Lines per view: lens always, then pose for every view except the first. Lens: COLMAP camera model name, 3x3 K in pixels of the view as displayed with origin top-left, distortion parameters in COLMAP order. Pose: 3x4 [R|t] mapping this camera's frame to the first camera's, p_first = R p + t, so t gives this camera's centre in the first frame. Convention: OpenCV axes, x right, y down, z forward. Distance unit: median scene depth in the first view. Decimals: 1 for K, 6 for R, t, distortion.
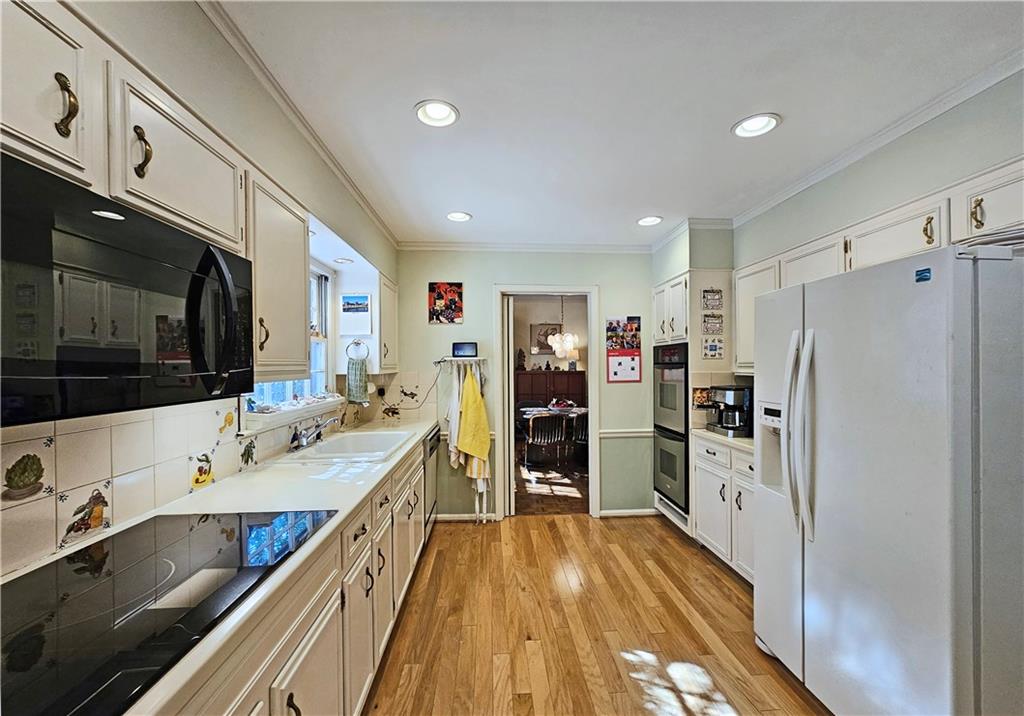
lens RADIAL K [[425.7, 0, 484.9], [0, 425.7, 367.1], [0, 0, 1]] dist [0.003409, -0.000674]
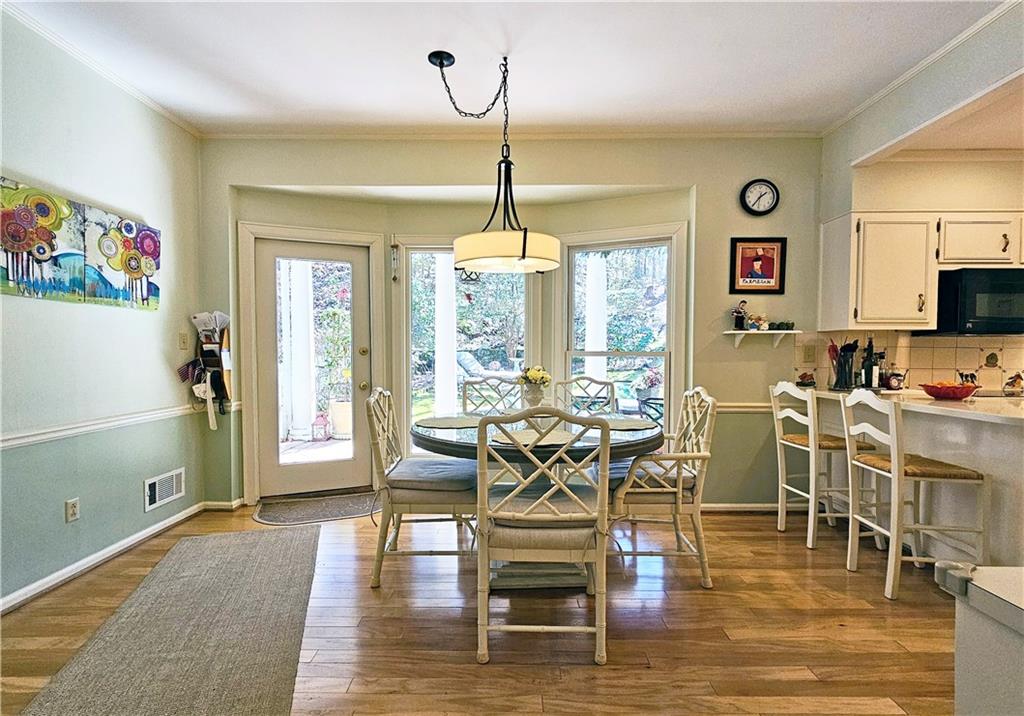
lens RADIAL K [[545.0, 0, 490.3], [0, 545.0, 377.4], [0, 0, 1]] dist [-0.011622, 0.001681]
pose [[-0.037863, 0.046017, -0.998223, 0.926028], [-0.009518, 0.998877, 0.046408, 0.078945], [0.999238, 0.011258, -0.037382, -0.771702]]
